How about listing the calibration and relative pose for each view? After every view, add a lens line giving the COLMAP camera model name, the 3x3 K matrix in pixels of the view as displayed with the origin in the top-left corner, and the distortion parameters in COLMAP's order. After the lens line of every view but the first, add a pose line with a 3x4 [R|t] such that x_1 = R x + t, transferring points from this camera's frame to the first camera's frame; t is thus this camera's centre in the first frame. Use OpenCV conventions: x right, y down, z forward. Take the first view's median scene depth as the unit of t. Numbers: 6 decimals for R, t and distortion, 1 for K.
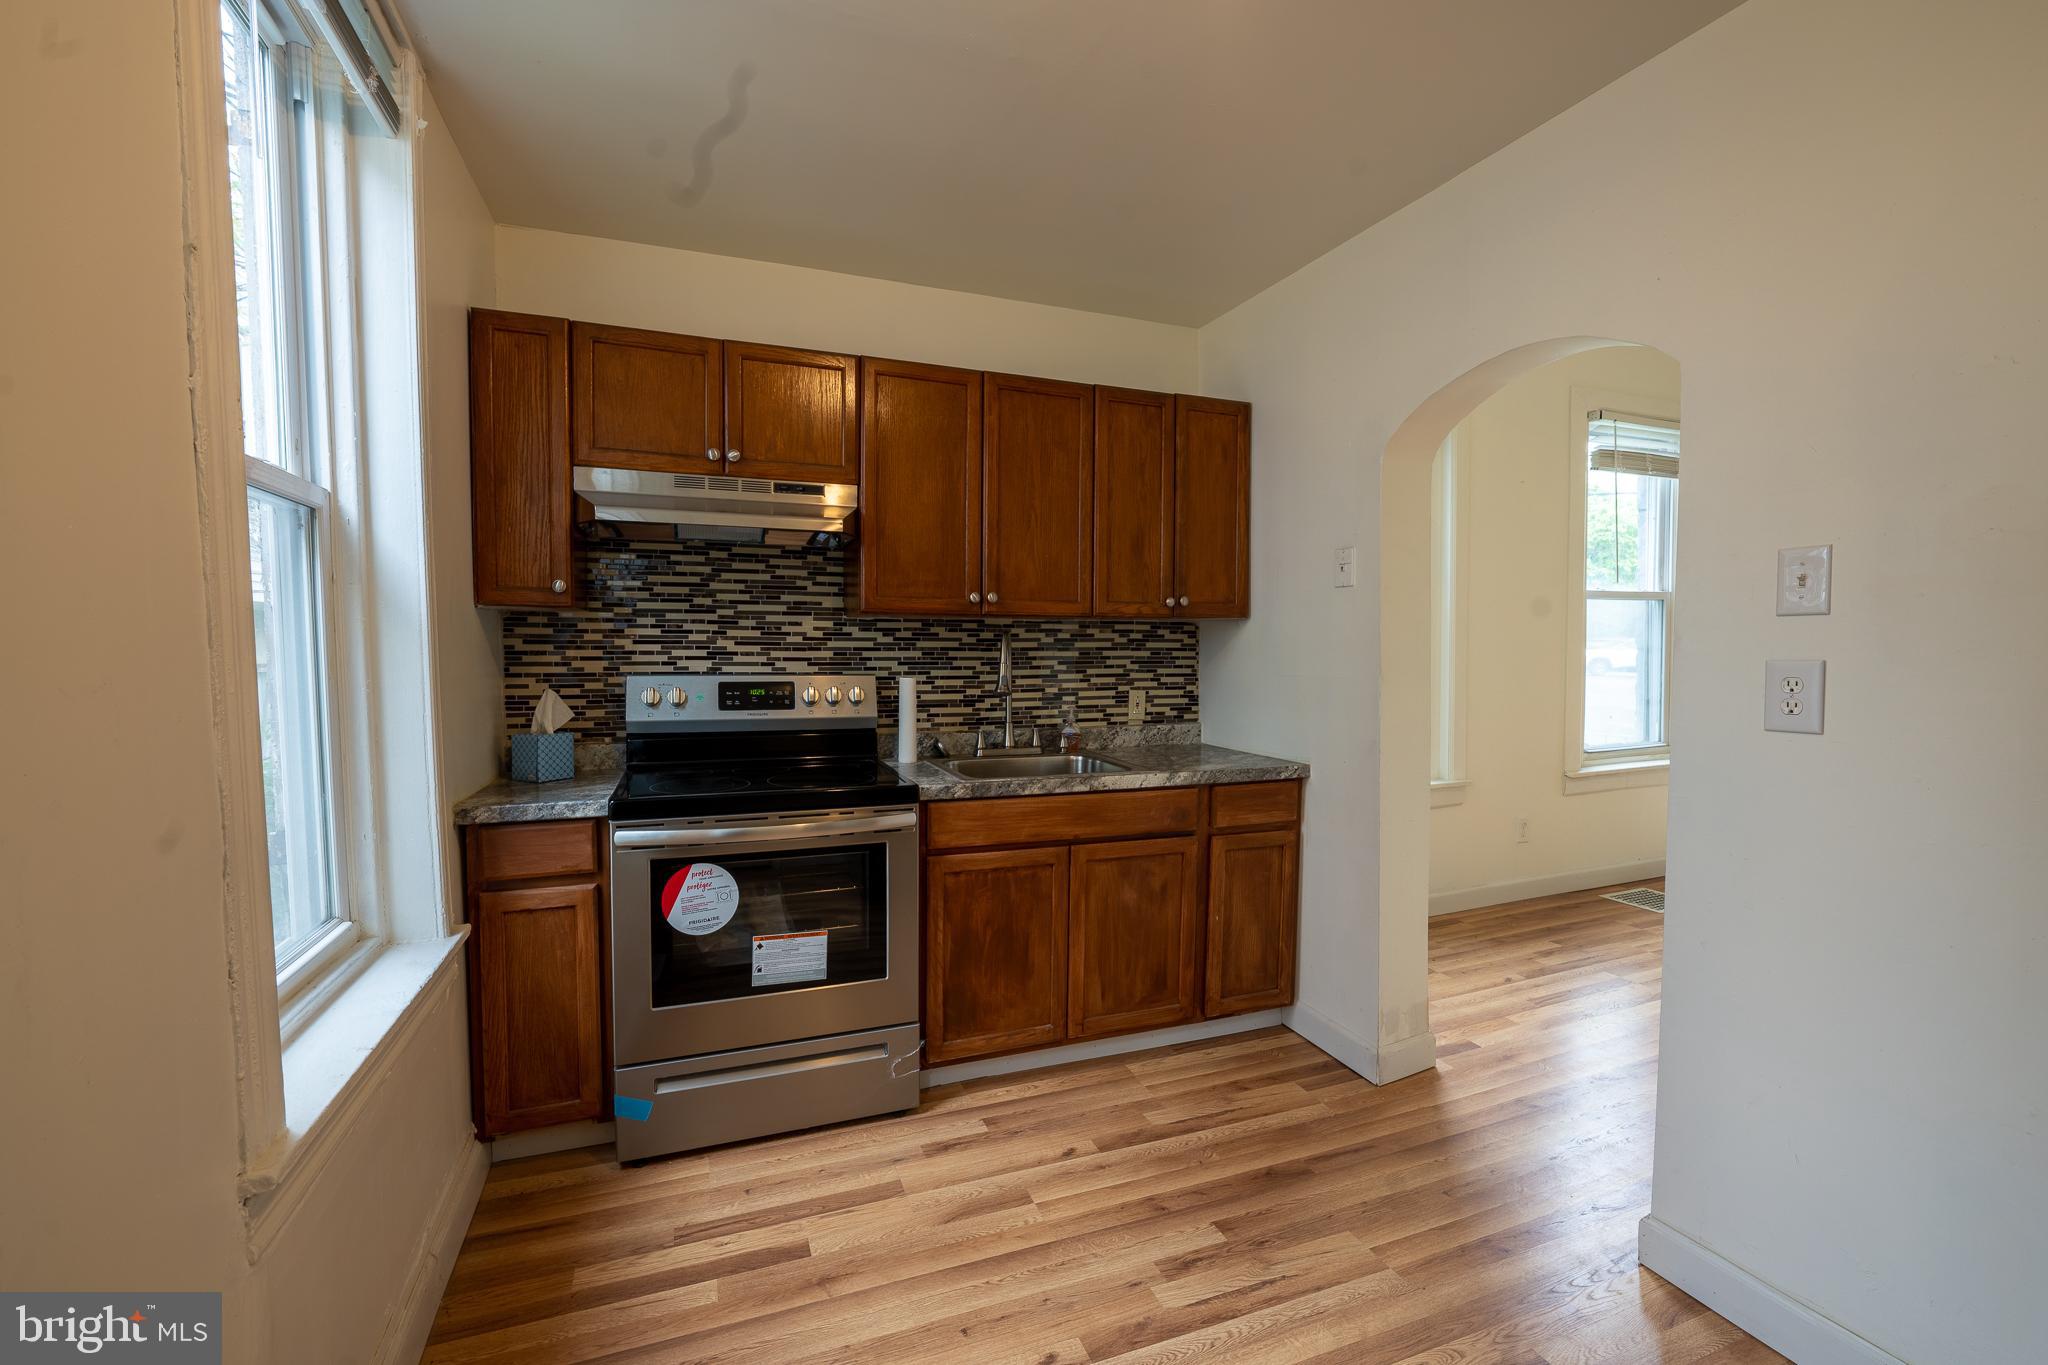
lens RADIAL K [[816.4, 0, 1032.4], [0, 816.4, 684.8], [0, 0, 1]] dist [-0.007966, 0.001789]
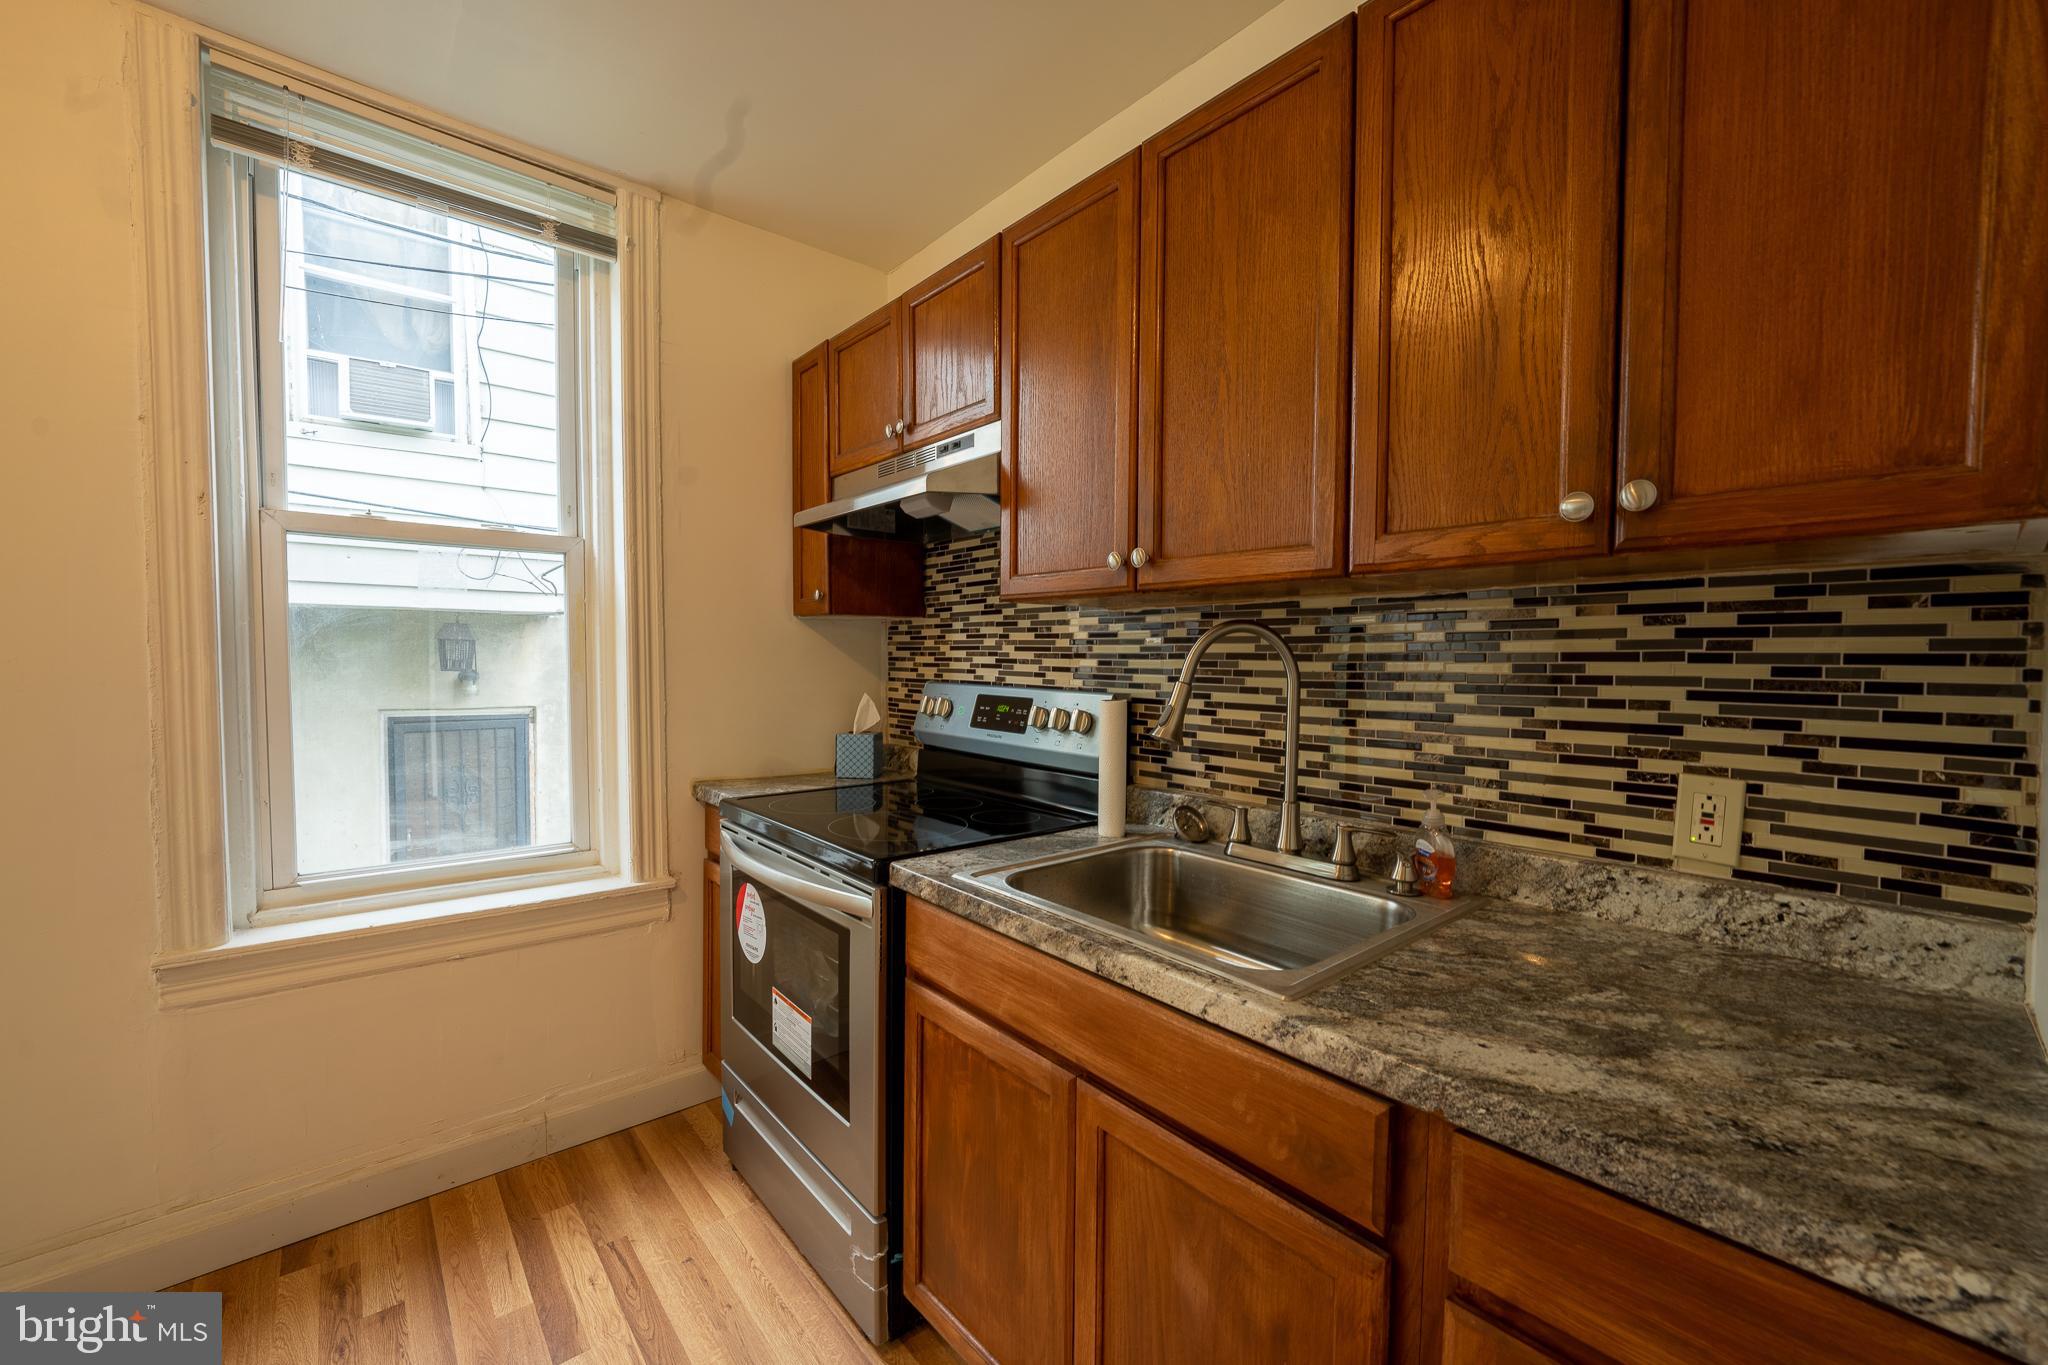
lens RADIAL K [[816.4, 0, 1021.0], [0, 816.4, 690.3], [0, 0, 1]] dist [-0.007966, 0.001789]
pose [[0.338208, 0.037653, -0.940318, 0.379871], [-0.049924, 0.998510, 0.022026, -0.024863], [0.939746, 0.039495, 0.339584, 0.658318]]
